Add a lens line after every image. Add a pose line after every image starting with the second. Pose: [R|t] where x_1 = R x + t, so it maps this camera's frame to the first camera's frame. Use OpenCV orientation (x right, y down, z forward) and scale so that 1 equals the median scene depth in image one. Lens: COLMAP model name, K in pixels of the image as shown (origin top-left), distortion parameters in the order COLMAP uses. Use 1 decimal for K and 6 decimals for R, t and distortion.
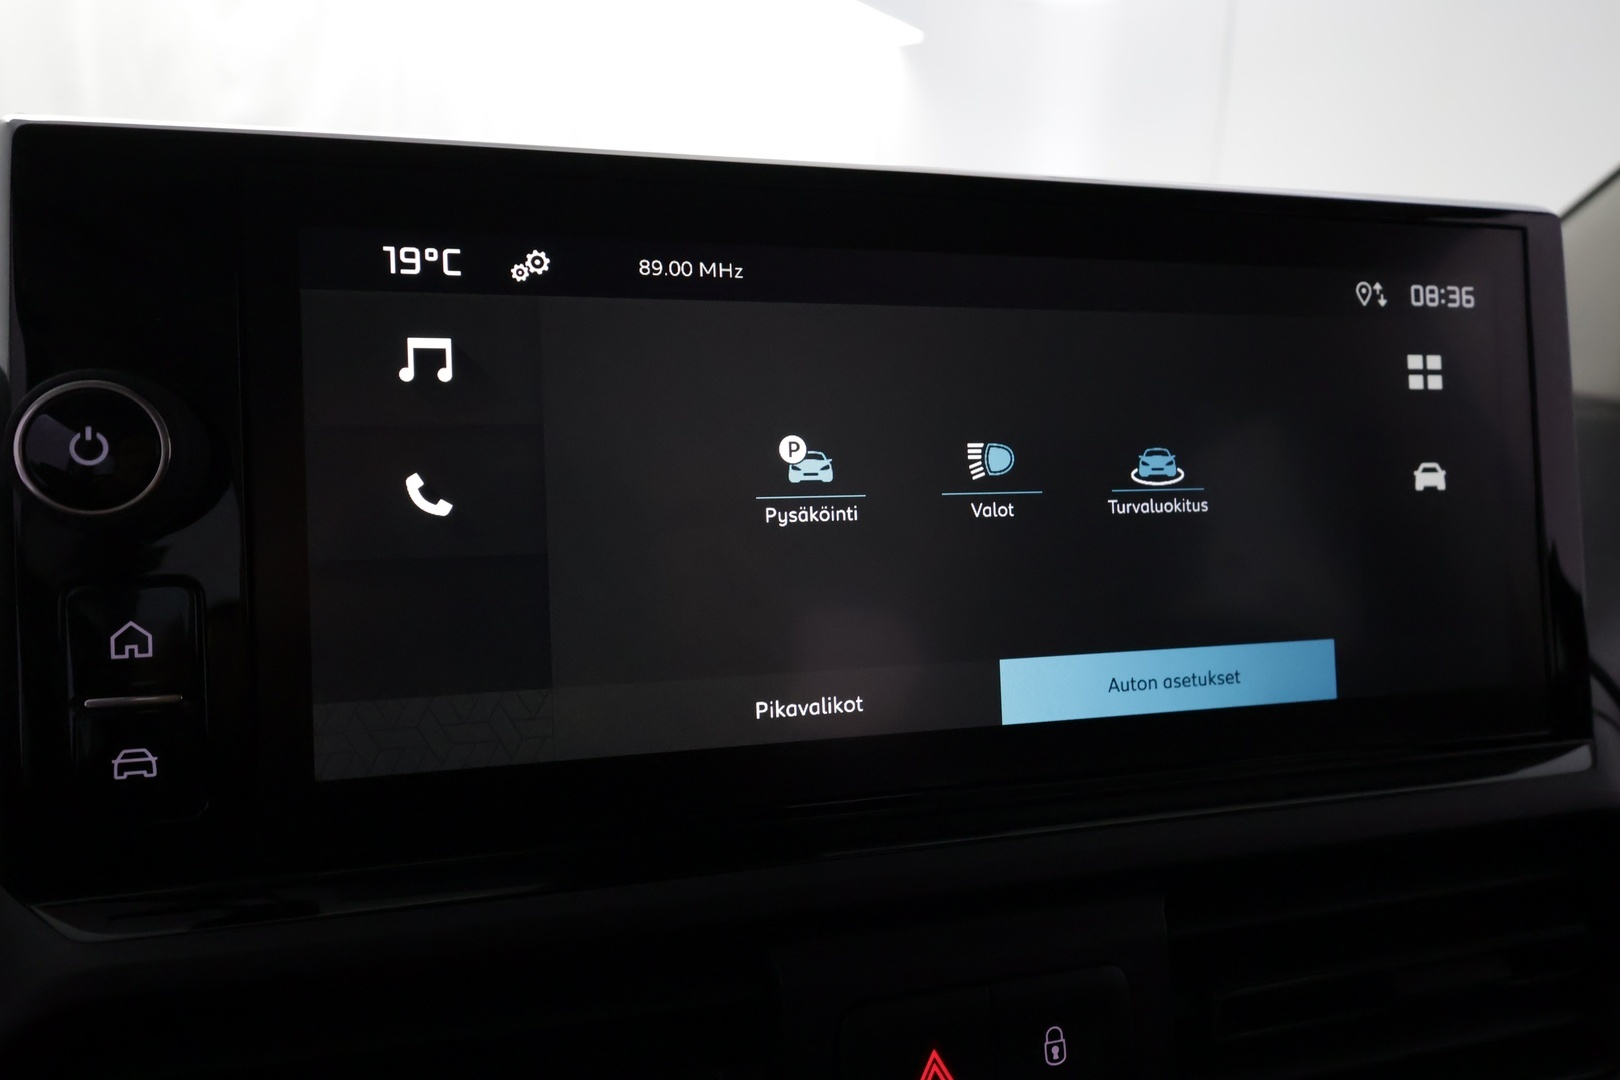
lens RADIAL K [[1044.8, 0, 809.4], [0, 1044.8, 544.3], [0, 0, 1]] dist [0.006228, 0.000761]
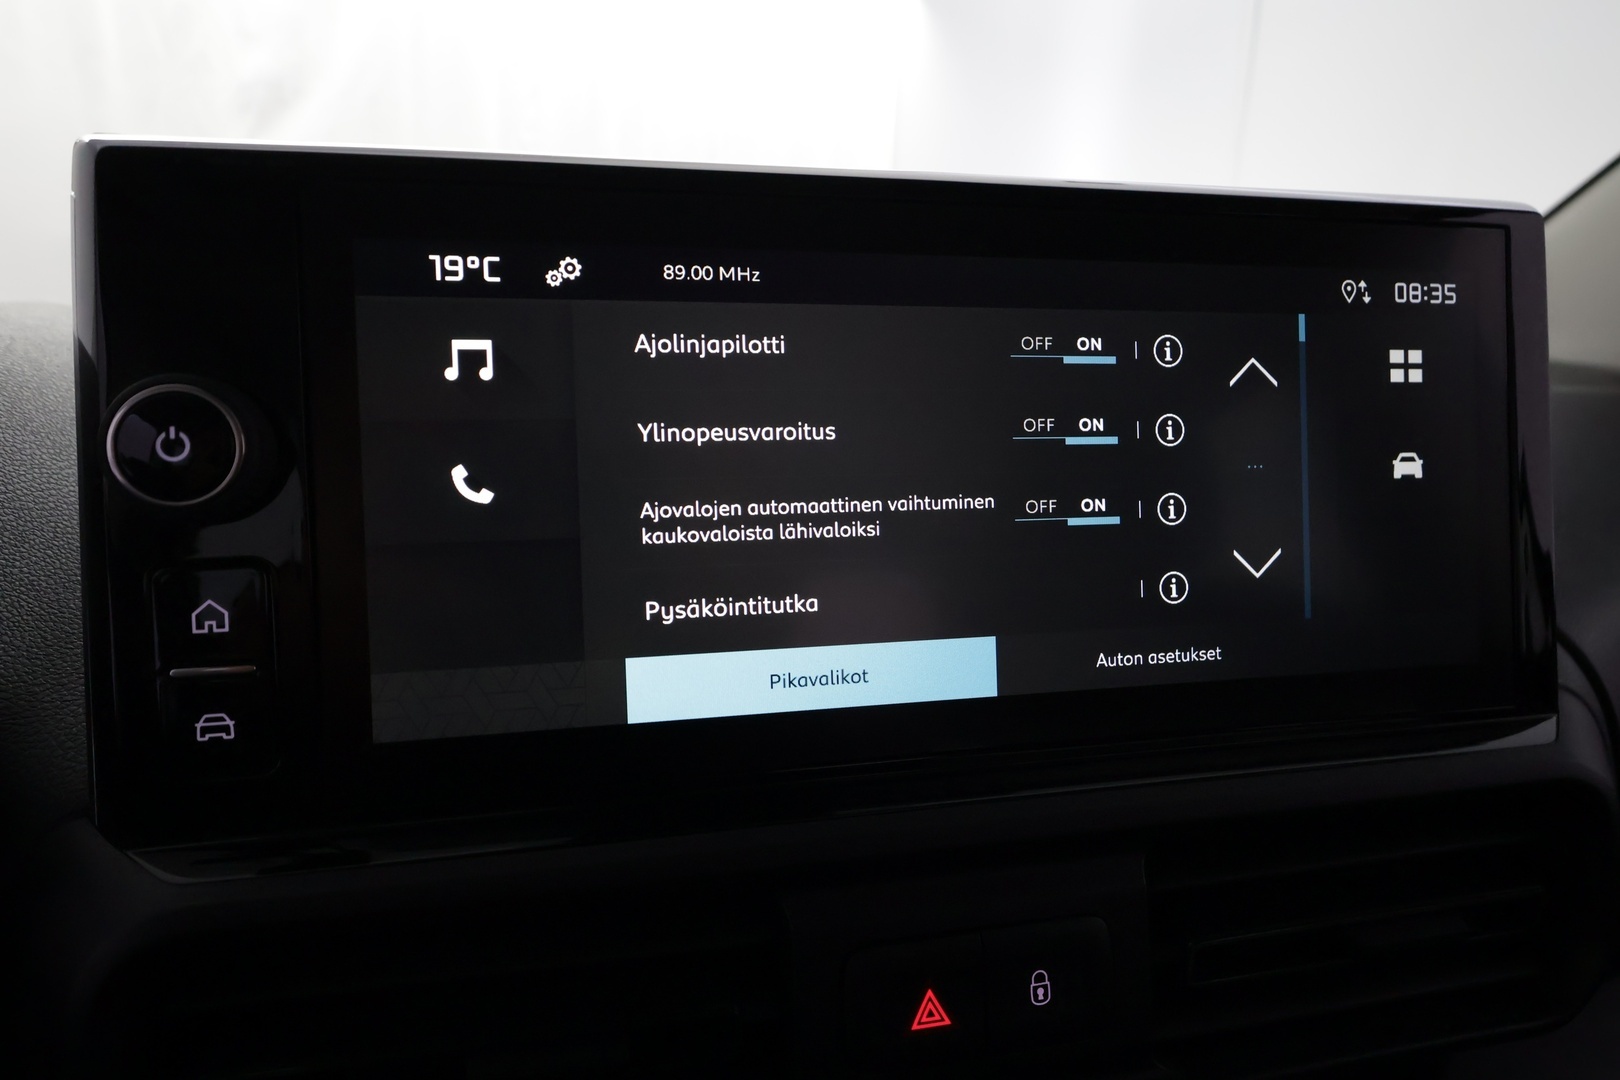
lens RADIAL K [[1058.2, 0, 810.0], [0, 1058.2, 540.0], [0, 0, 1]] dist [0.007156, 0.002821]
pose [[0.999879, 0.006503, -0.014101, 0.005188], [-0.005983, 0.999311, 0.036621, -0.030652], [0.014329, -0.036532, 0.999230, -0.100461]]
